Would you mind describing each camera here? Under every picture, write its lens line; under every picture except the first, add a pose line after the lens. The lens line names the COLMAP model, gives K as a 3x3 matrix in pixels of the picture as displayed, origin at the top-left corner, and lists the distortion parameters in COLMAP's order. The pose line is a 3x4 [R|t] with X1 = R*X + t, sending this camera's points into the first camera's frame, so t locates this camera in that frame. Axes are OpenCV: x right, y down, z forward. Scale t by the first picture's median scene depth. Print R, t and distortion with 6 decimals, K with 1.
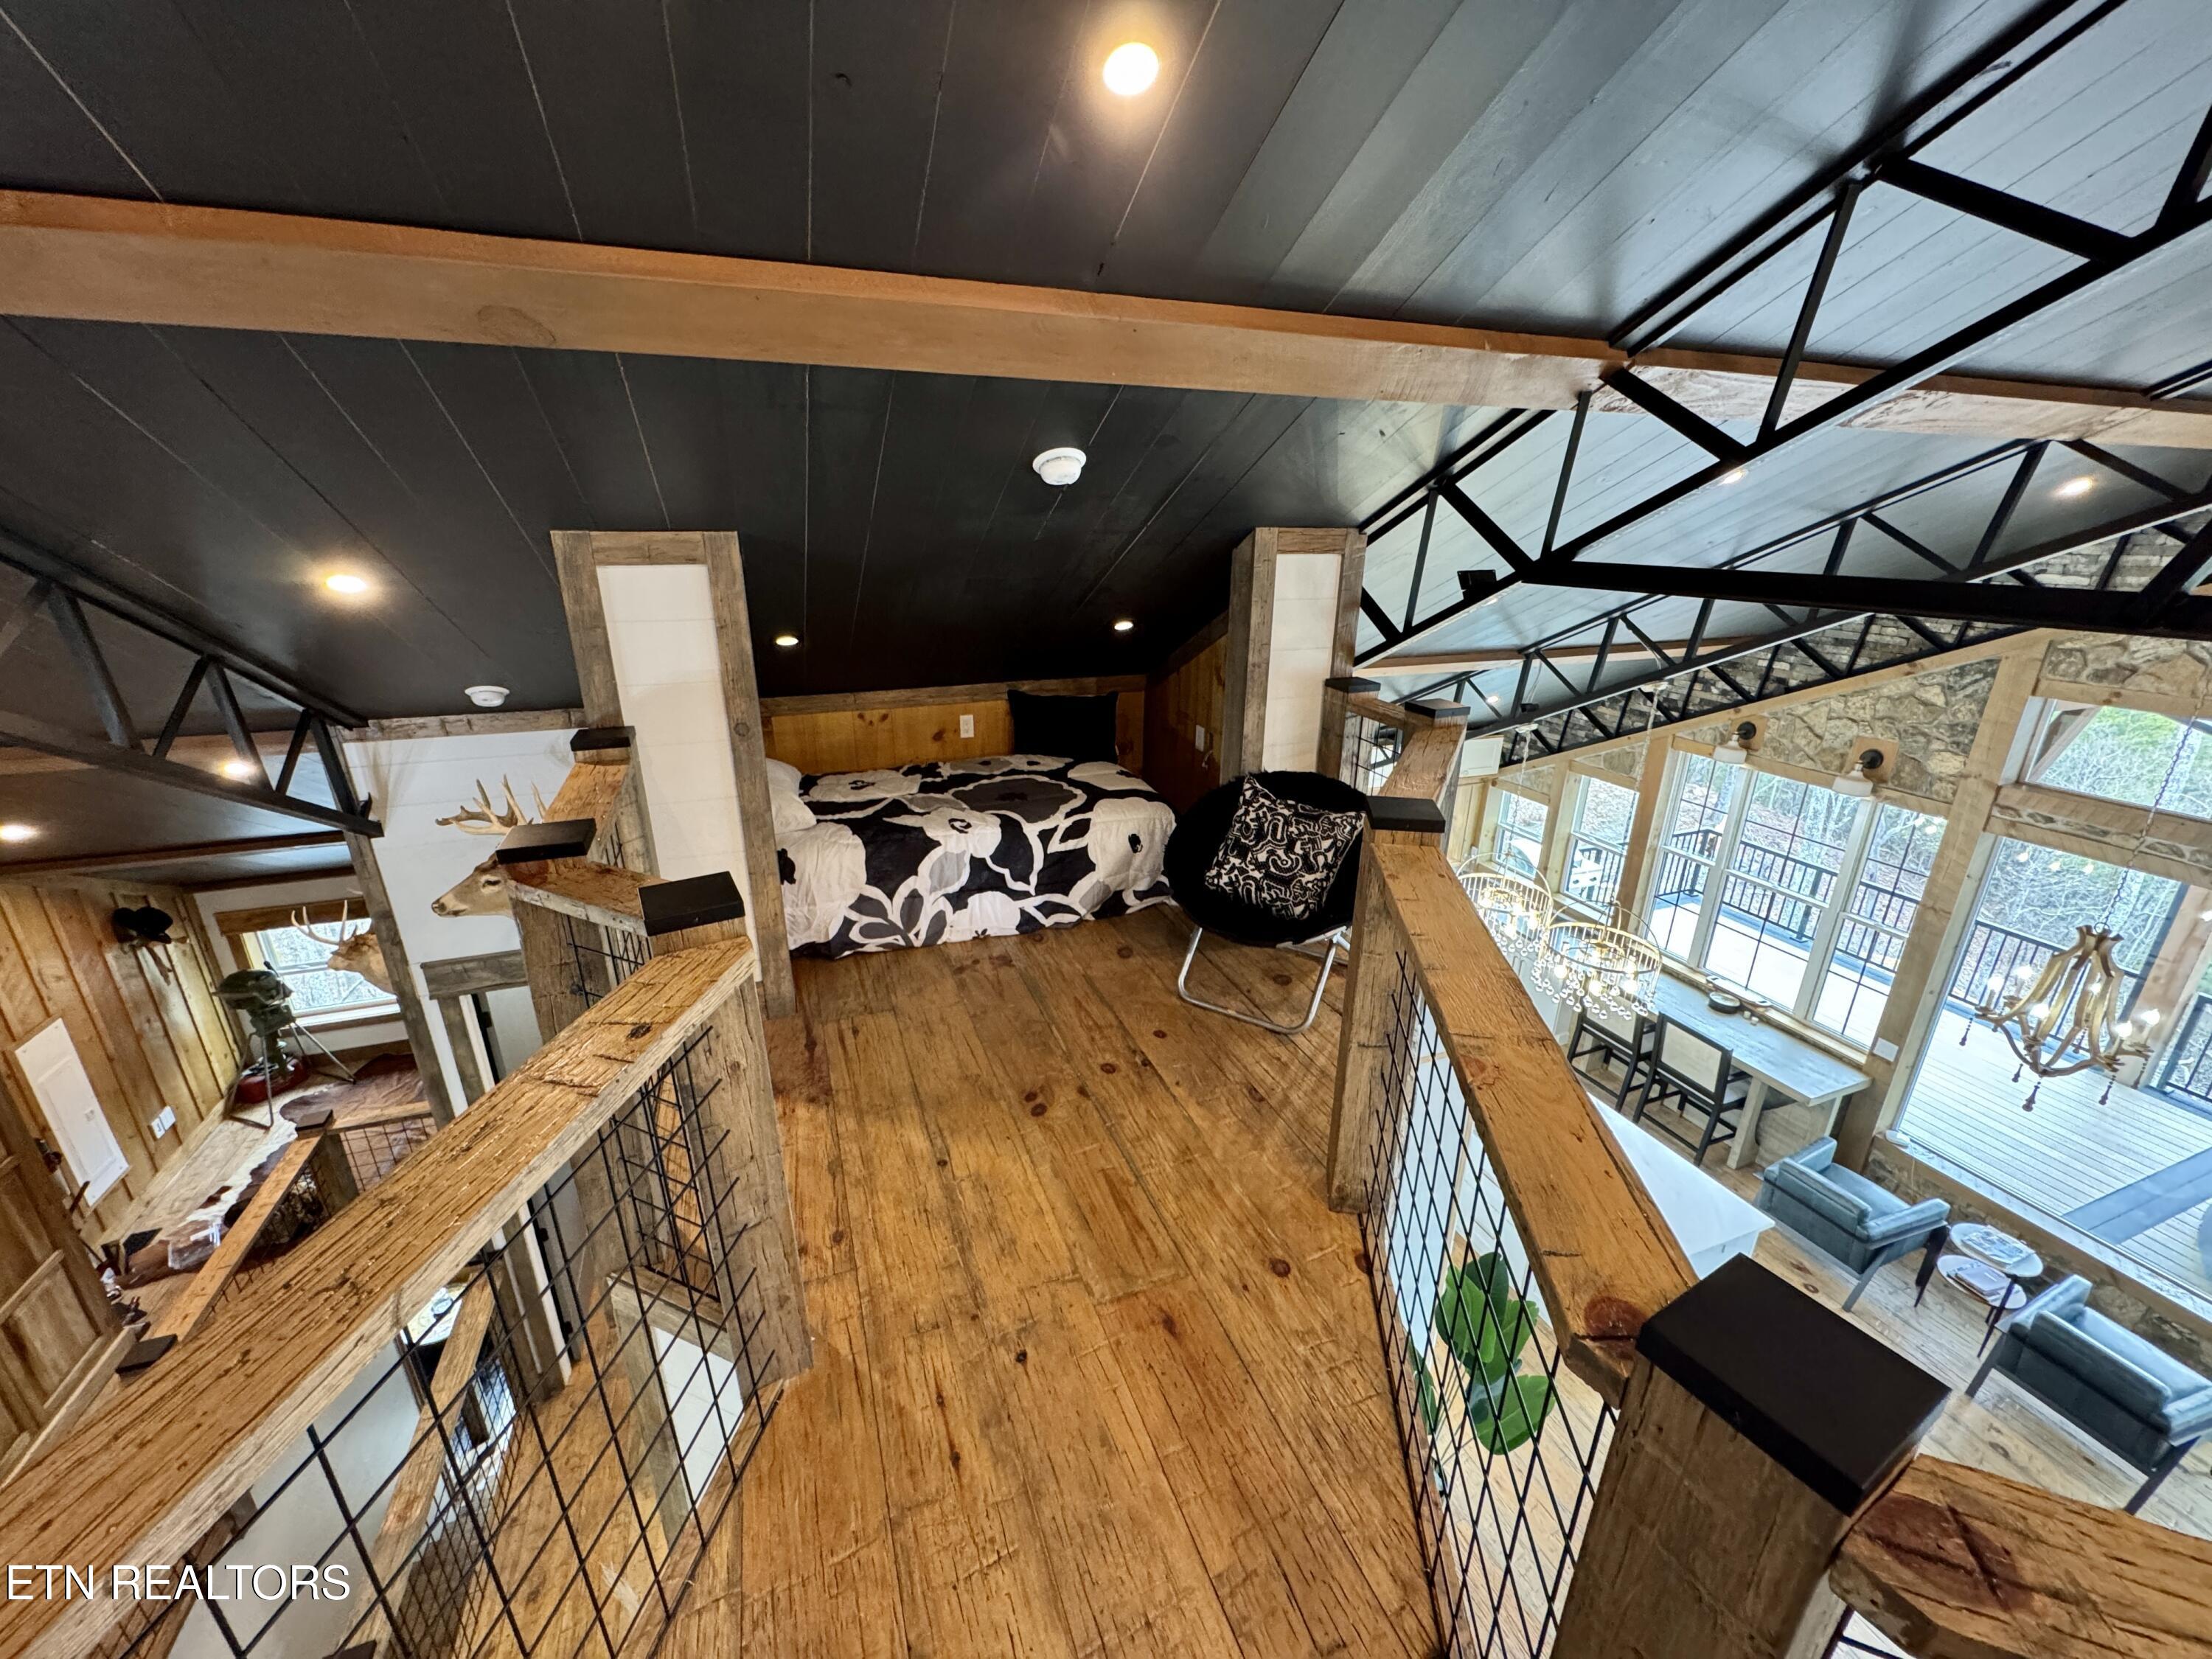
lens RADIAL K [[881.5, 0, 1110.6], [0, 881.5, 822.8], [0, 0, 1]] dist [-0.000814, 0.000075]
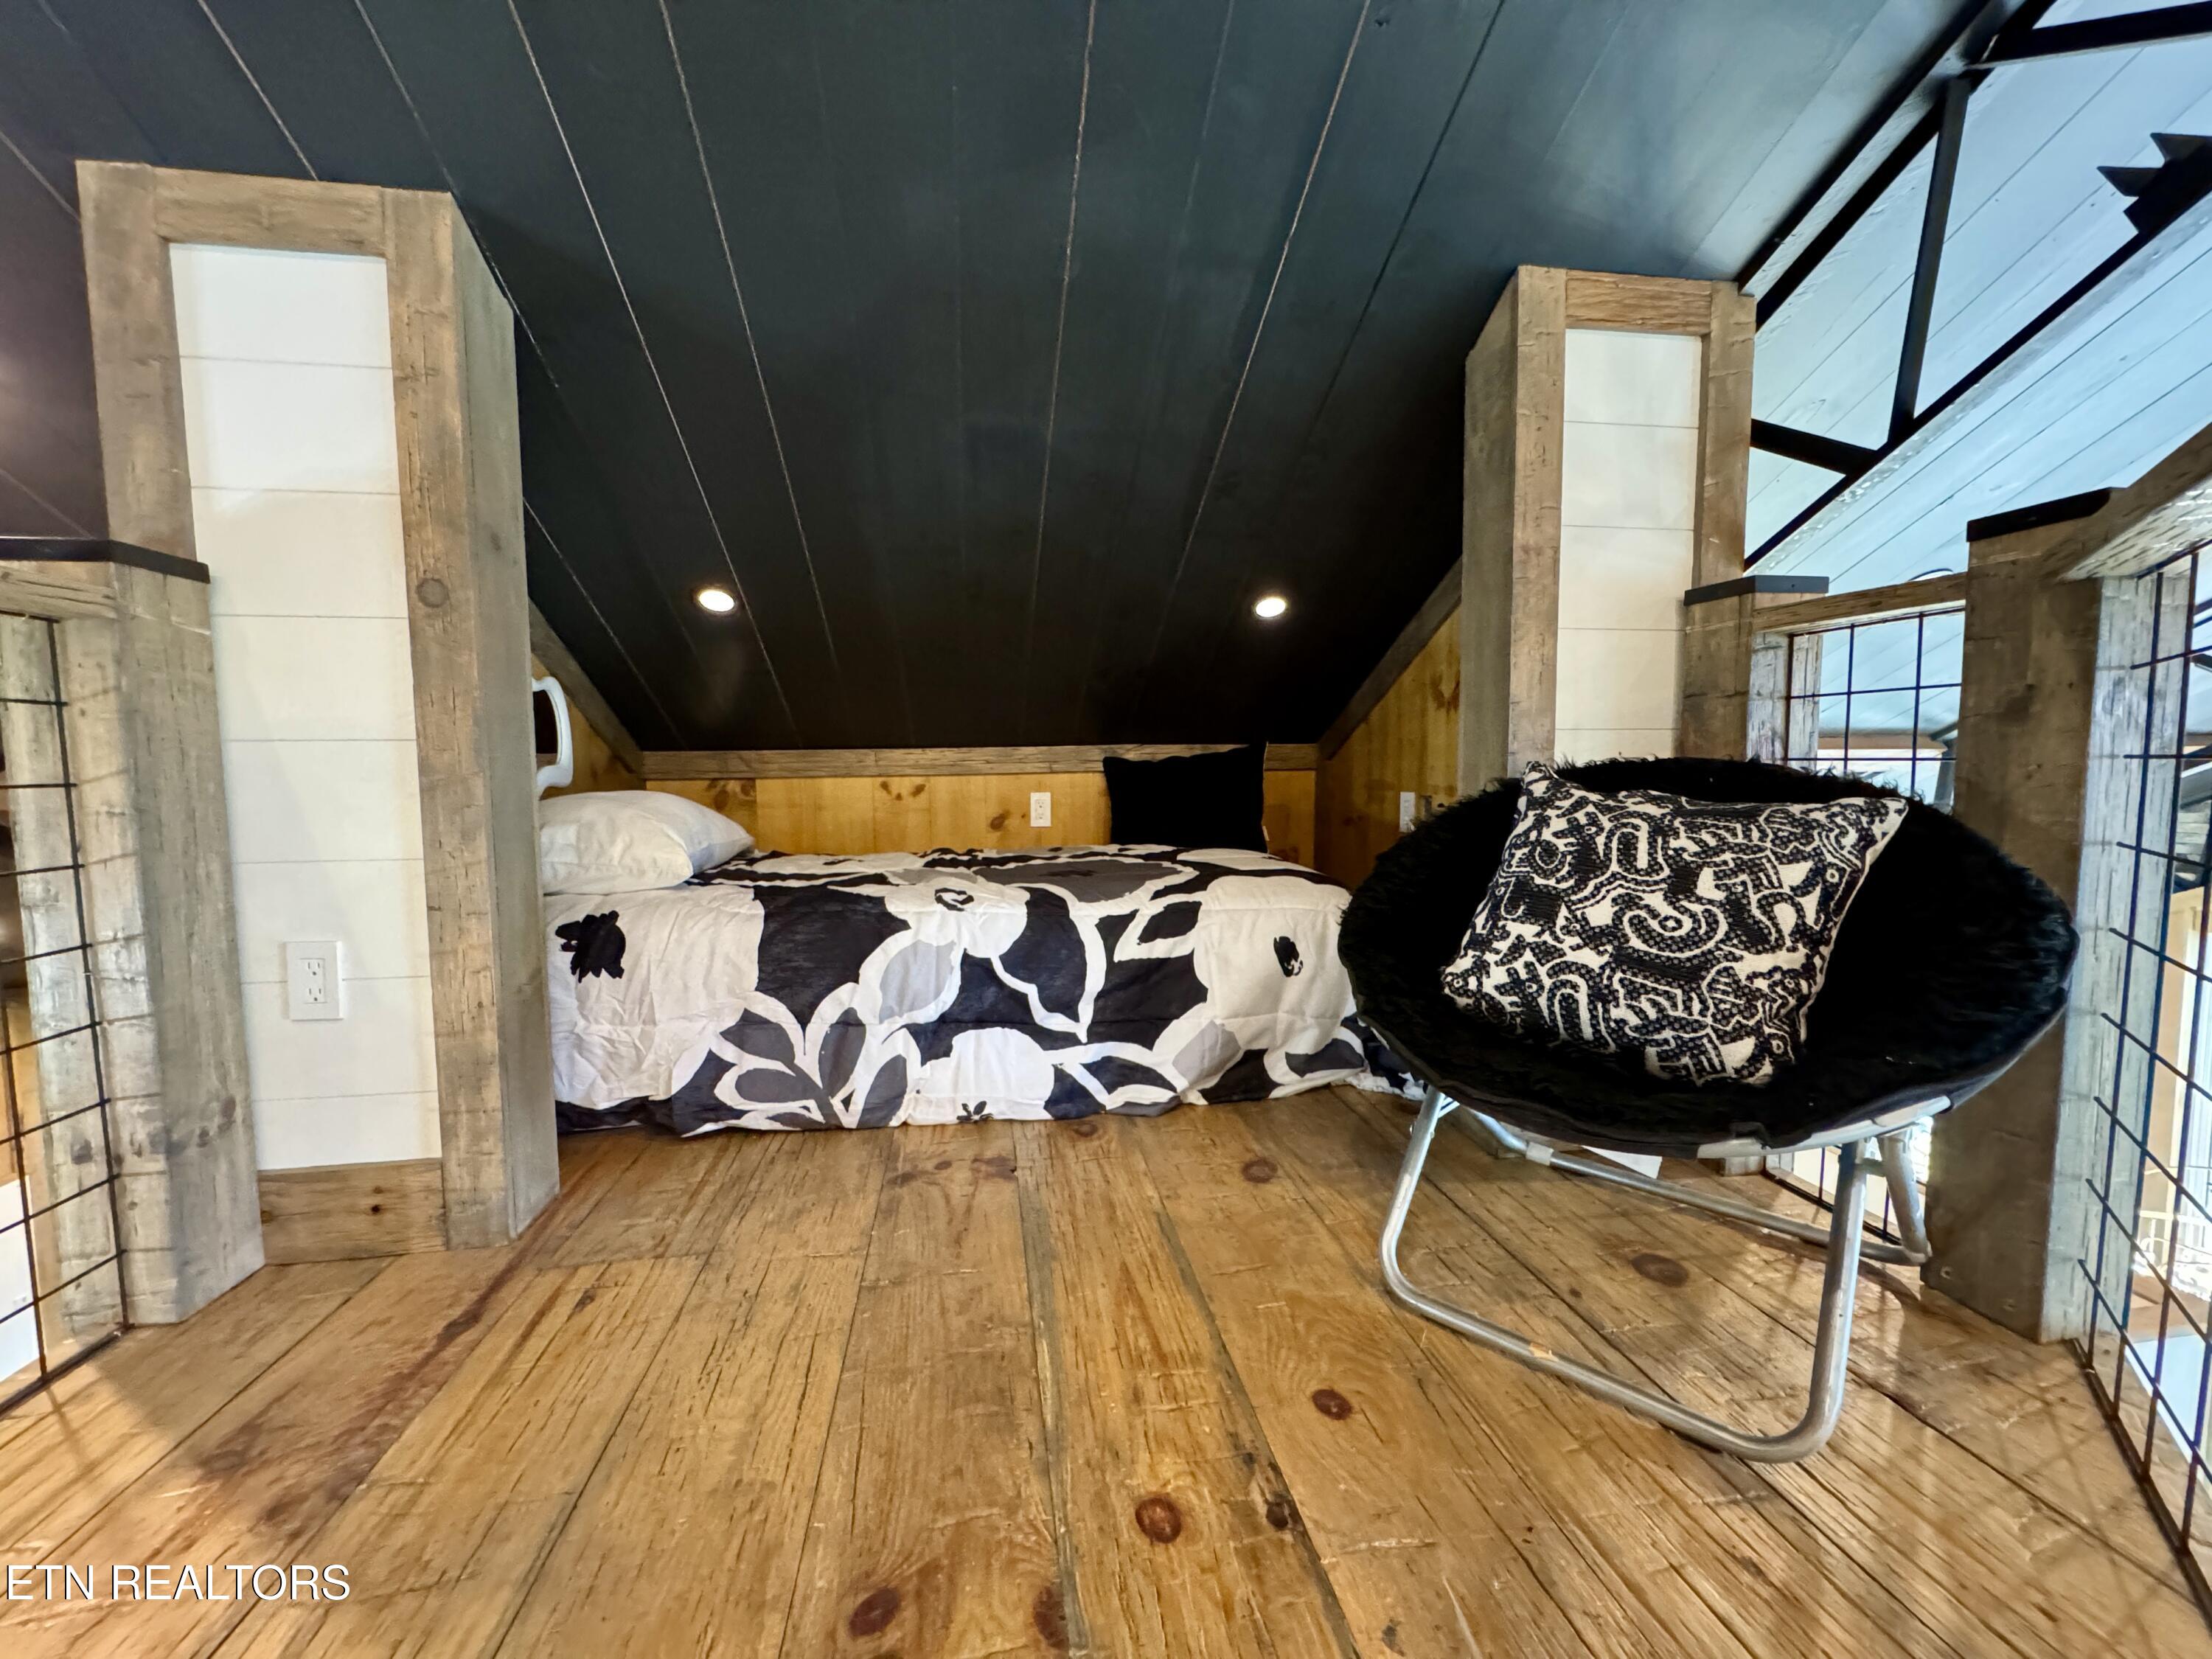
lens RADIAL K [[881.5, 0, 1108.0], [0, 881.5, 829.2], [0, 0, 1]] dist [-0.000814, 0.000075]
pose [[0.977383, -0.004144, -0.211438, 0.038461], [-0.051268, 0.965340, -0.255909, 0.099570], [0.205170, 0.260961, 0.943295, 0.517302]]
